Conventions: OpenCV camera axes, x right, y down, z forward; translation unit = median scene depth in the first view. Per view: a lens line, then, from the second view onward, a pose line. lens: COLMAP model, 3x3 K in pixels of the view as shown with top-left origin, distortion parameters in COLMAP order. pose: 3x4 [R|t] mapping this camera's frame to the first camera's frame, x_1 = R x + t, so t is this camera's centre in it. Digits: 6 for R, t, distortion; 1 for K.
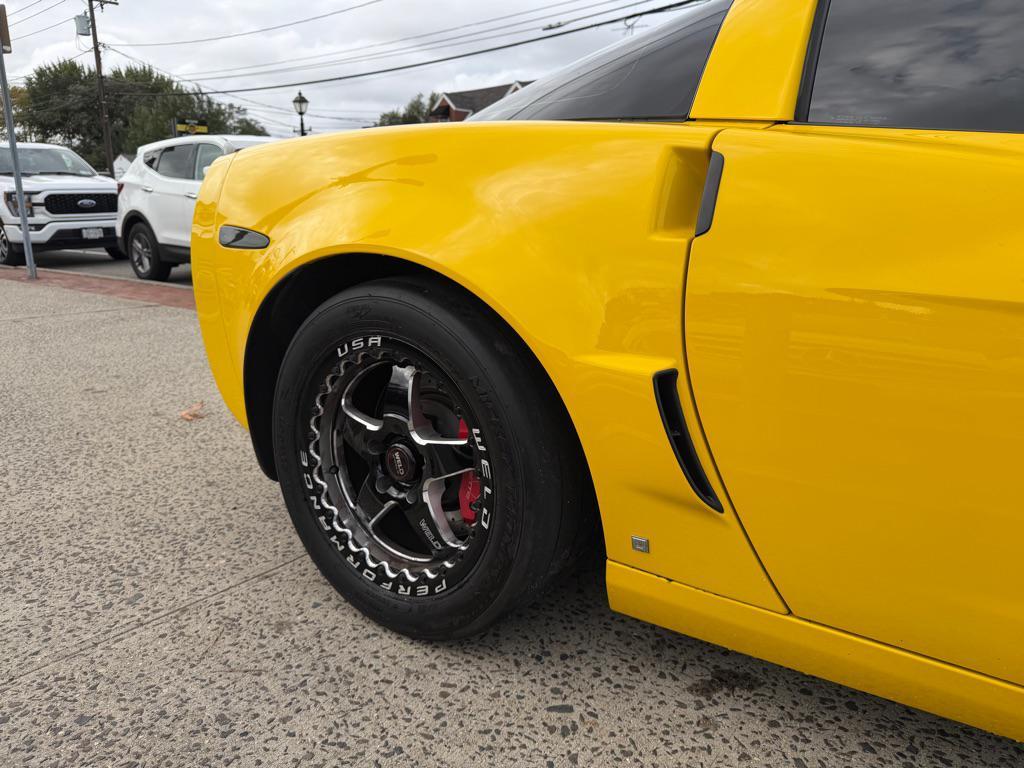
lens RADIAL K [[726.3, 0, 517.5], [0, 726.3, 379.6], [0, 0, 1]] dist [0.002898, -0.013962]
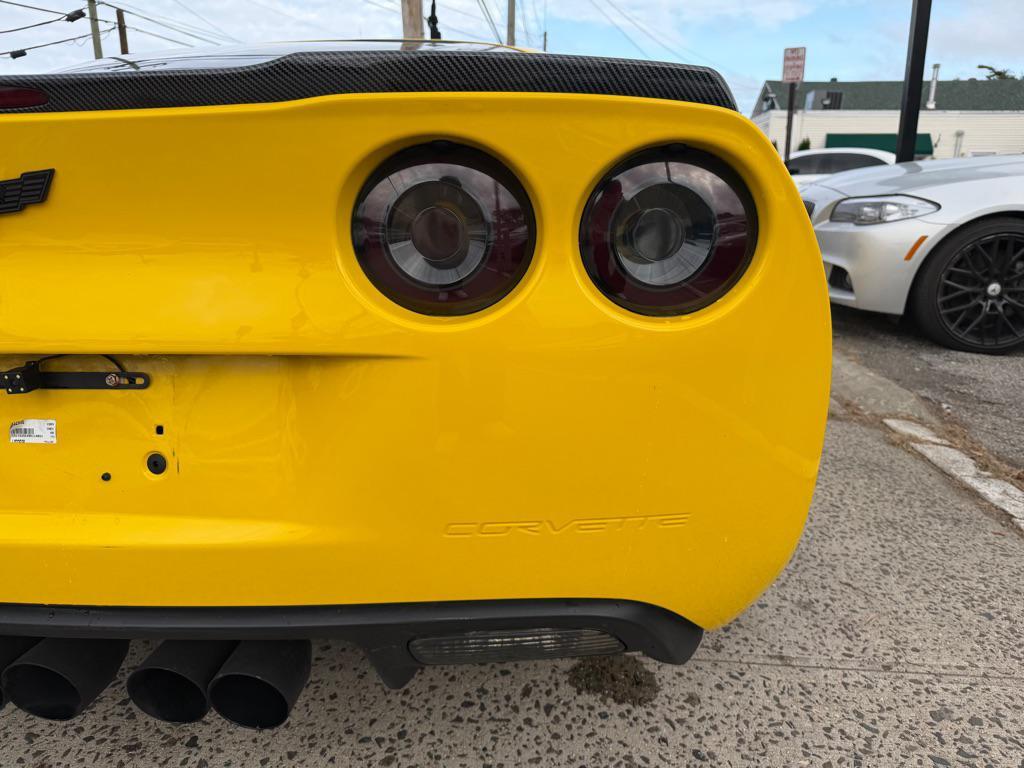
lens RADIAL K [[726.3, 0, 503.6], [0, 726.3, 388.9], [0, 0, 1]] dist [0.002898, -0.013962]
pose [[-0.519184, -0.230678, 0.822943, -1.030648], [0.195272, 0.905401, 0.376986, -0.508105], [-0.832056, 0.356423, -0.425025, 1.953430]]
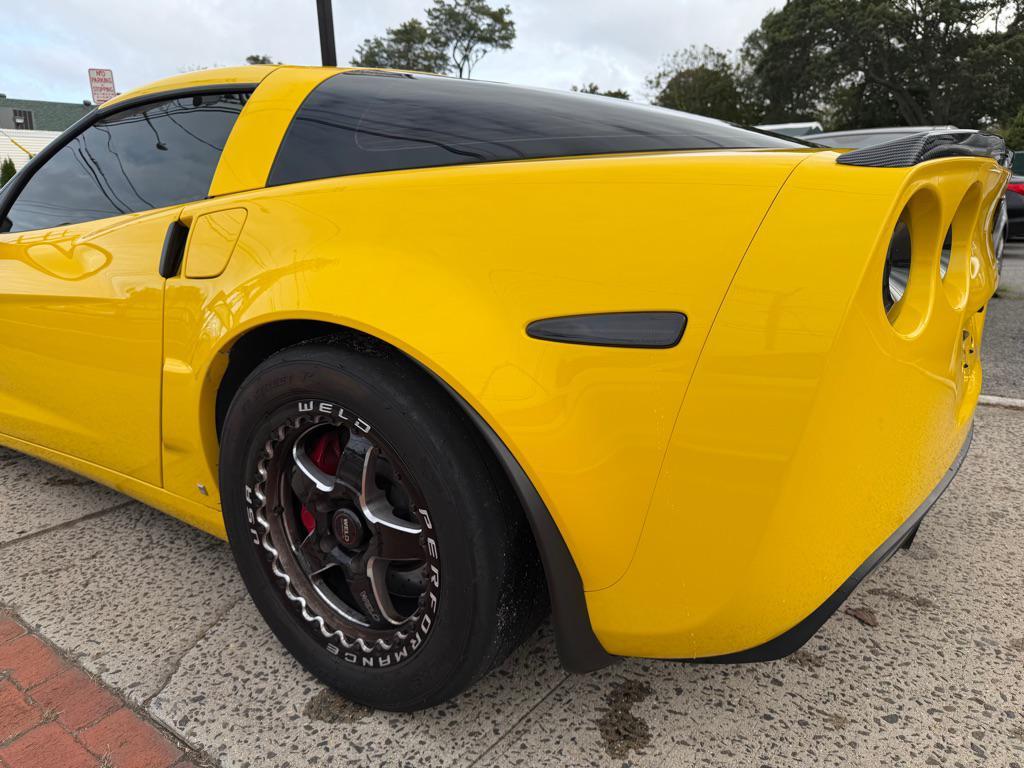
lens RADIAL K [[726.3, 0, 500.9], [0, 726.3, 392.7], [0, 0, 1]] dist [0.002898, -0.013962]
pose [[-0.999758, 0.017811, 0.012889, 0.474372], [0.021787, 0.881180, 0.472278, -0.814182], [-0.002946, 0.472445, -0.881355, 3.153790]]
